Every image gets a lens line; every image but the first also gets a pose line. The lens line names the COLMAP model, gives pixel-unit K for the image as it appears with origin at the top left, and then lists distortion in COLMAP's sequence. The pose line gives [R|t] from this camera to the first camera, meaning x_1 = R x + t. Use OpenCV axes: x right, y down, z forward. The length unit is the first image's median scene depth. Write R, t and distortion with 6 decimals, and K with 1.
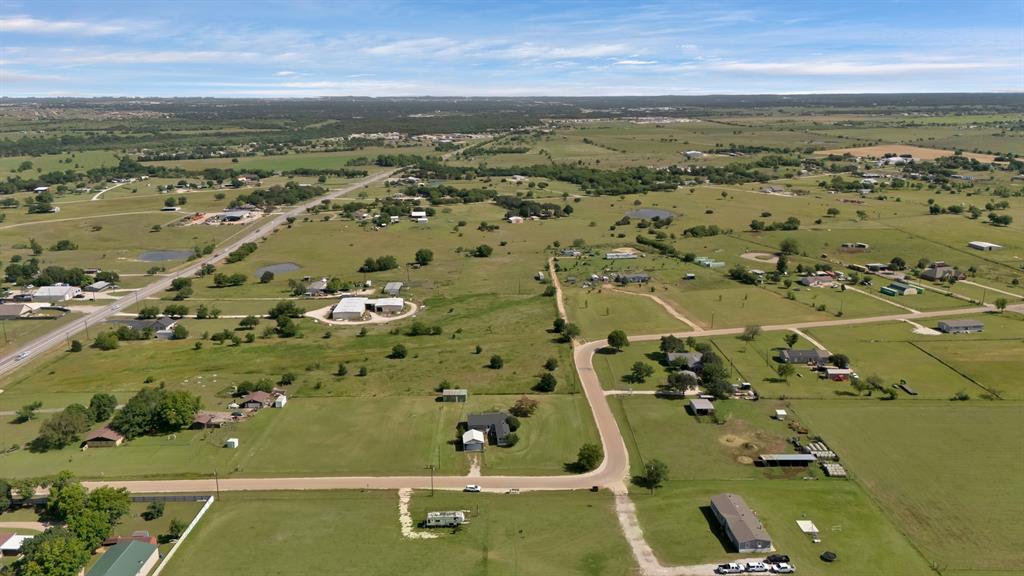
lens RADIAL K [[765.0, 0, 516.0], [0, 765.0, 290.9], [0, 0, 1]] dist [0.095828, -0.112296]
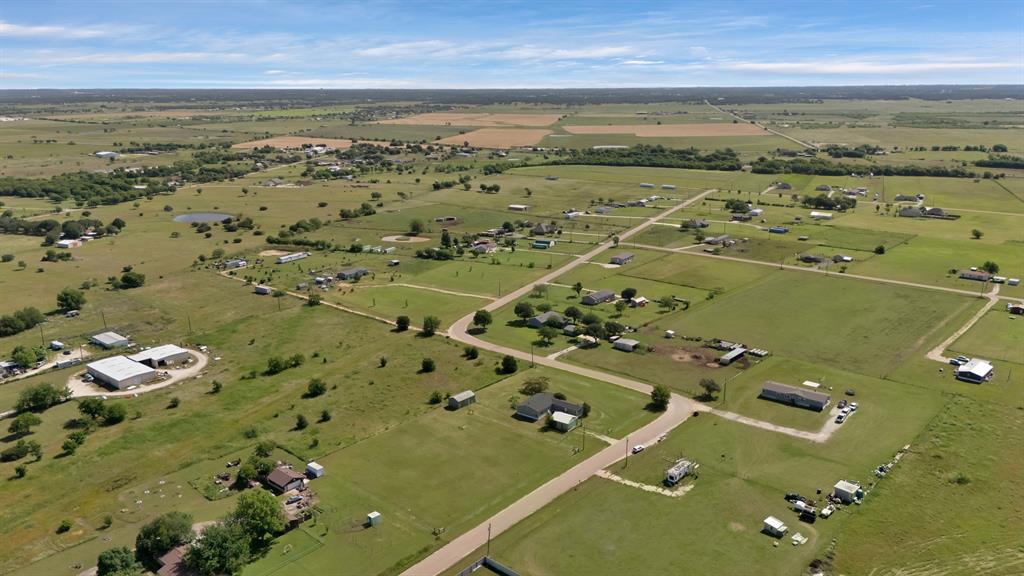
lens RADIAL K [[761.1, 0, 512.6], [0, 761.1, 309.1], [0, 0, 1]] dist [0.094187, -0.108041]
pose [[0.665713, -0.211617, 0.715573, -0.678829], [0.191174, 0.975308, 0.110575, -0.066627], [-0.721303, 0.063188, 0.689731, 0.277807]]
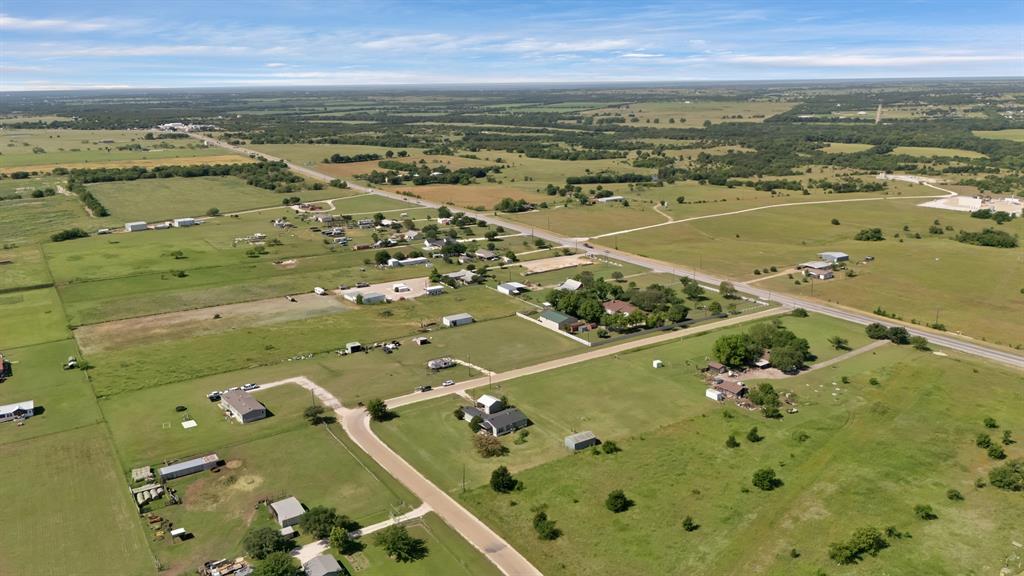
lens RADIAL K [[765.0, 0, 516.0], [0, 765.0, 290.9], [0, 0, 1]] dist [0.095828, -0.112296]
pose [[-0.832910, 0.157883, -0.530408, 0.392017], [-0.125157, 0.879868, 0.458441, -0.378555], [0.539070, 0.448224, -0.713091, 1.450466]]
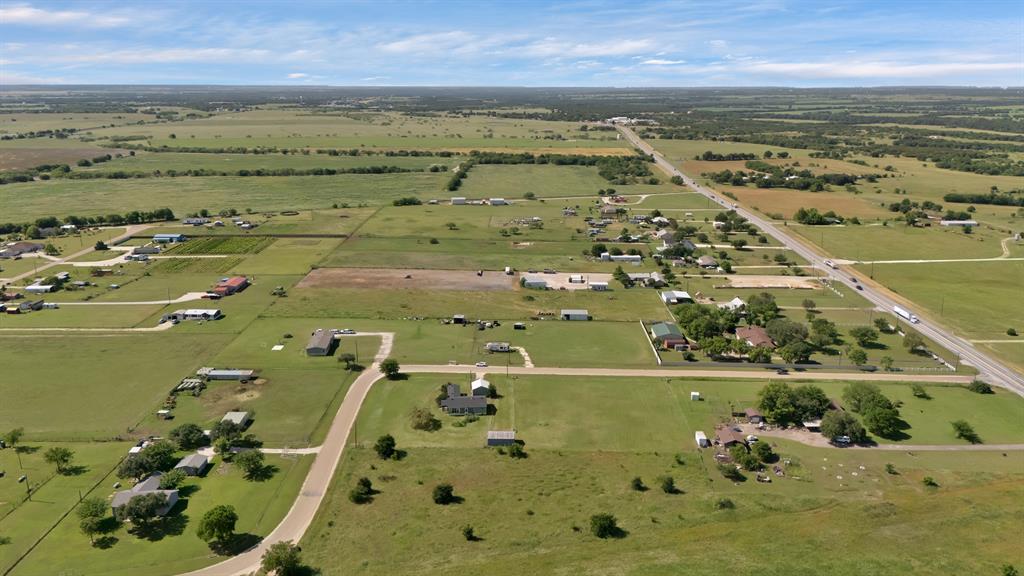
lens RADIAL K [[765.0, 0, 516.0], [0, 765.0, 290.9], [0, 0, 1]] dist [0.095828, -0.112296]
pose [[-0.999859, -0.001757, 0.016681, -0.106869], [0.006765, 0.867802, 0.496864, -0.417266], [-0.015348, 0.496907, -0.867668, 1.611123]]
